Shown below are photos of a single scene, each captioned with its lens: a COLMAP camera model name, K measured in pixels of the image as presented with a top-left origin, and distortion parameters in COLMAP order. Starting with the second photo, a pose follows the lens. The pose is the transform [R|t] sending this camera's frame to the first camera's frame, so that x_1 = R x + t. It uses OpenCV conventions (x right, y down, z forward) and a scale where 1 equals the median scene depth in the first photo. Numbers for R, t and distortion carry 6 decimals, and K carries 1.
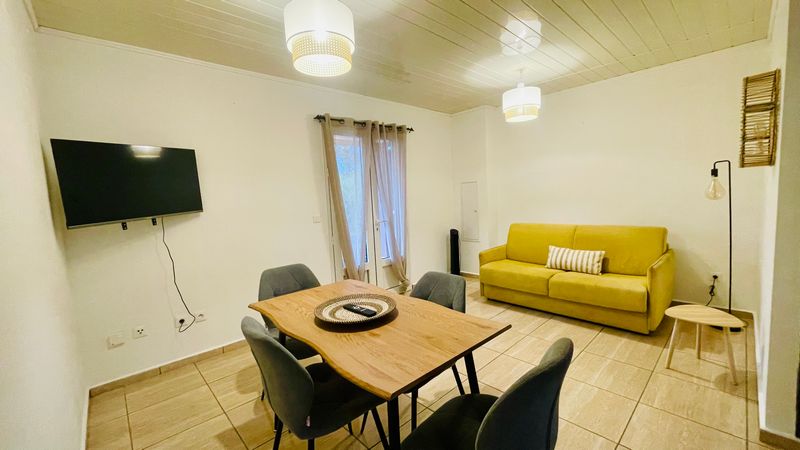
lens RADIAL K [[323.6, 0, 400.0], [0, 323.6, 225.0], [0, 0, 1]] dist [-0.001000, -0.000066]
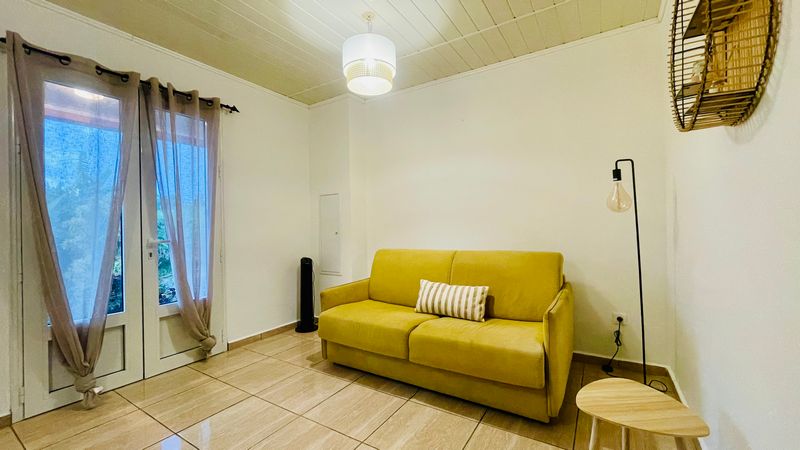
lens RADIAL K [[323.6, 0, 400.0], [0, 323.6, 225.0], [0, 0, 1]] dist [-0.001000, -0.000066]
pose [[0.968082, 0.031010, 0.248709, 0.260742], [-0.004303, 0.994227, -0.107214, 0.023484], [-0.250597, 0.102722, 0.962626, 0.347647]]
